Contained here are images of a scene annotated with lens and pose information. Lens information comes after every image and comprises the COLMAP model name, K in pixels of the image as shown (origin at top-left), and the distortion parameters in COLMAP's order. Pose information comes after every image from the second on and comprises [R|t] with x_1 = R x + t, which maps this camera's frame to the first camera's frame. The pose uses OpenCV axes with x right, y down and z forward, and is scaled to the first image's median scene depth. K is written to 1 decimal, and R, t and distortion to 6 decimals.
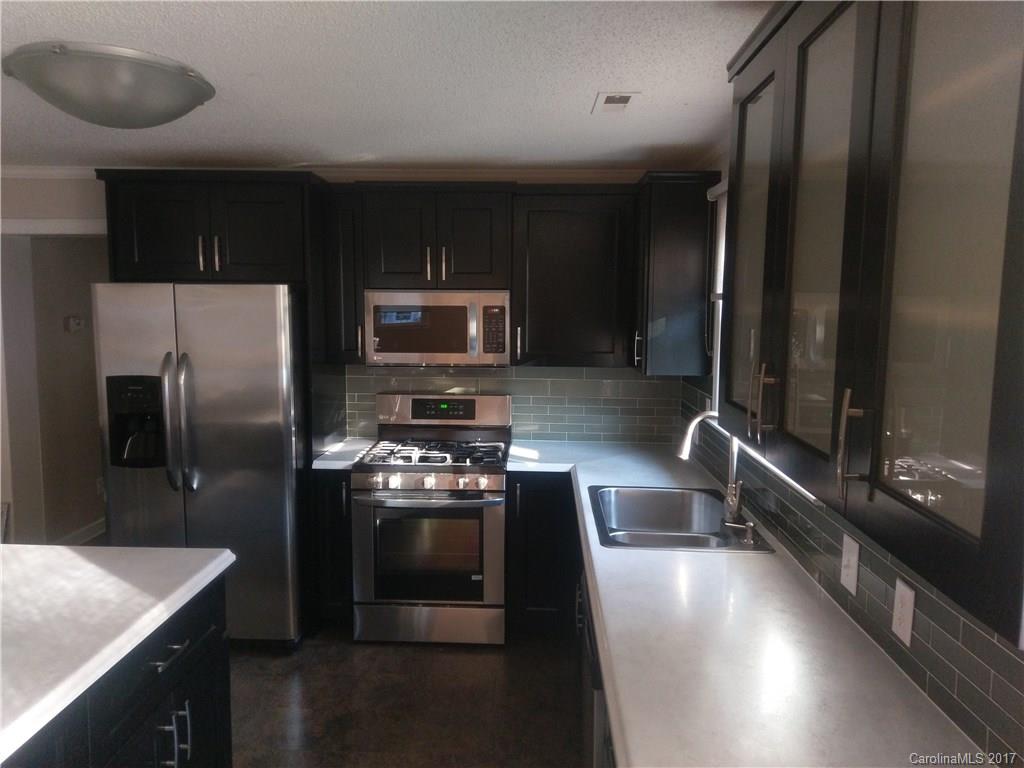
lens RADIAL K [[755.5, 0, 499.9], [0, 755.5, 382.7], [0, 0, 1]] dist [0.093086, -0.138951]
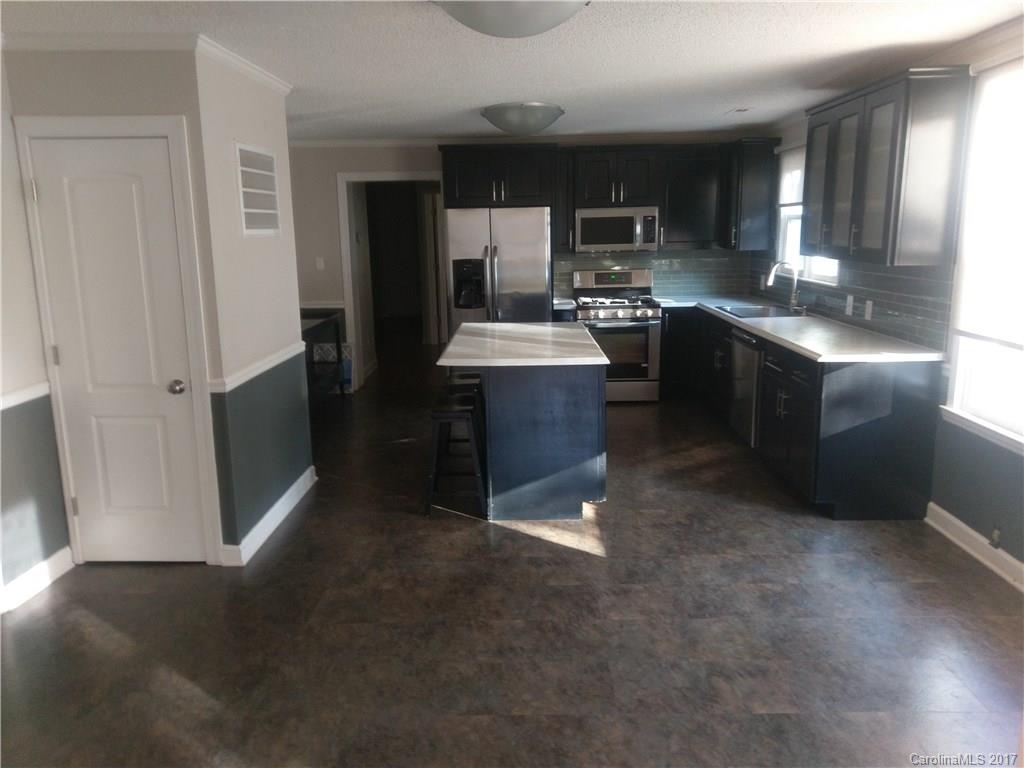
lens RADIAL K [[755.5, 0, 499.9], [0, 755.5, 382.7], [0, 0, 1]] dist [0.093086, -0.138951]
pose [[0.999543, -0.028001, 0.011387, -0.403987], [0.026729, 0.994662, 0.099667, 0.104288], [-0.014117, -0.099317, 0.994956, -0.839657]]
